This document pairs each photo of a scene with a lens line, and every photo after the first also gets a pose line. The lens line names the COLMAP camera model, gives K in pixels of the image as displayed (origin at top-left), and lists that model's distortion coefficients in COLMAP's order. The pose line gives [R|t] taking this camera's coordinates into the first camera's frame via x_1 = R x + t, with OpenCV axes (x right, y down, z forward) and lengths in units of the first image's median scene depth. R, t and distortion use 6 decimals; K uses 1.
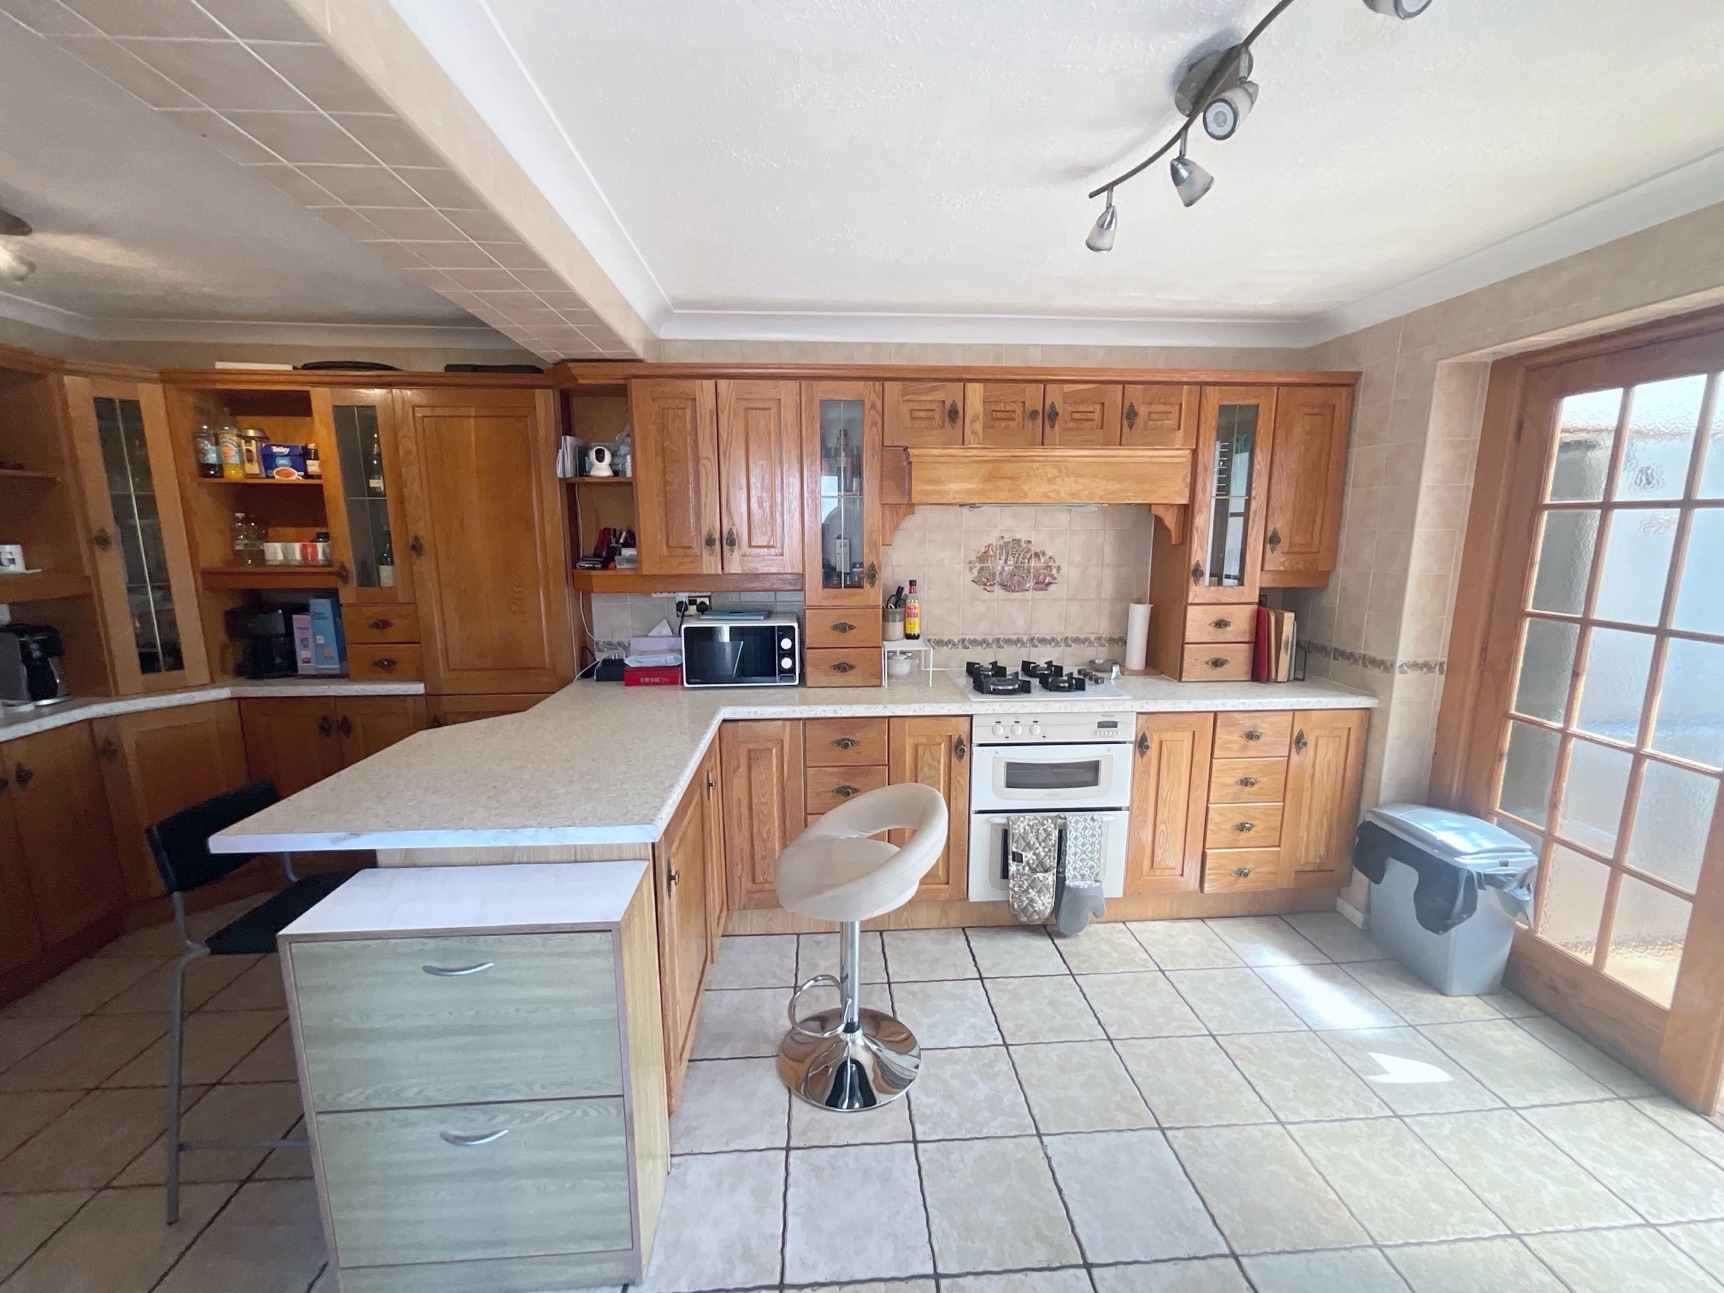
lens RADIAL K [[701.3, 0, 864.9], [0, 701.3, 645.4], [0, 0, 1]] dist [-0.001457, 0.001401]
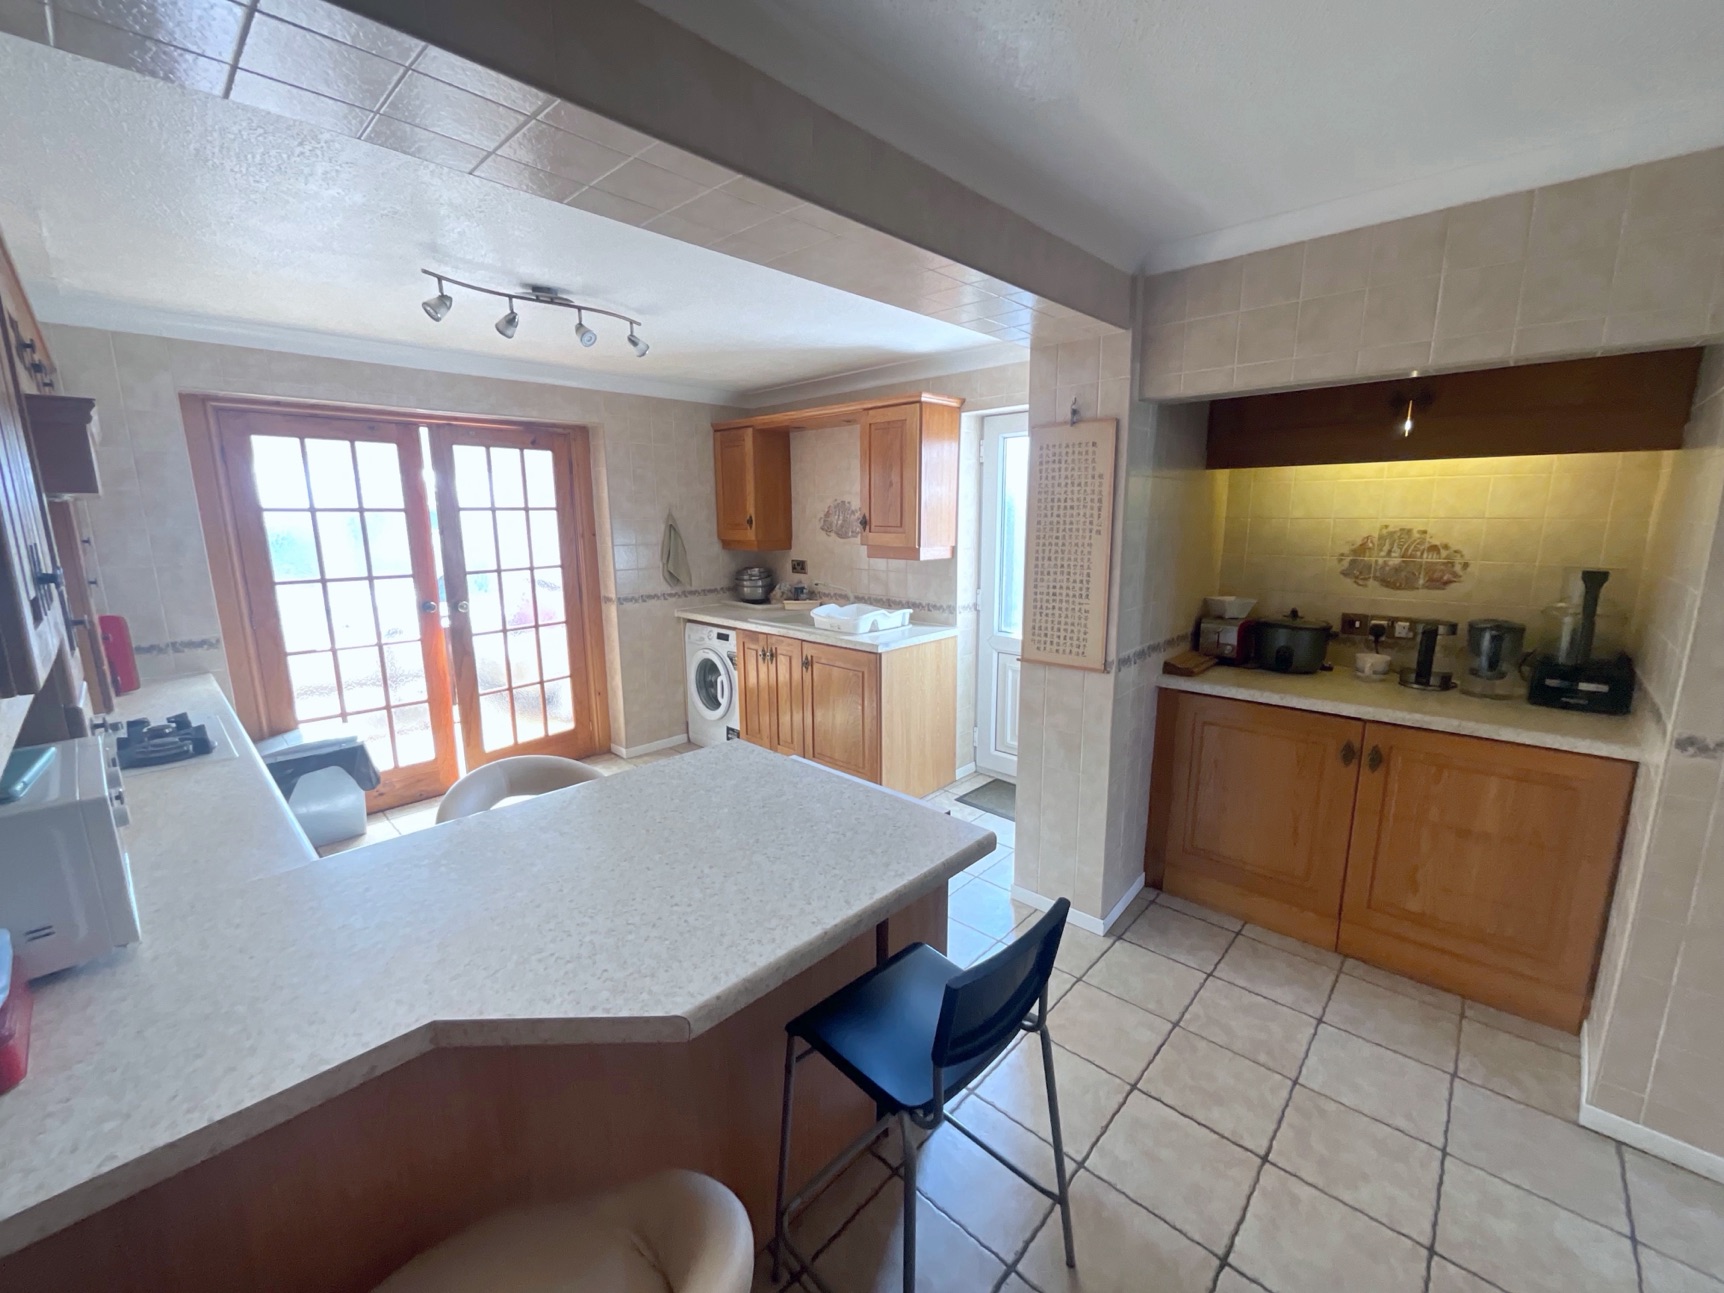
lens RADIAL K [[701.3, 0, 863.3], [0, 701.3, 637.2], [0, 0, 1]] dist [-0.001457, 0.001401]
pose [[-0.677499, -0.124074, 0.724984, -0.817085], [0.132071, 0.949128, 0.285854, -0.167076], [-0.723569, 0.289415, -0.626647, 0.919364]]
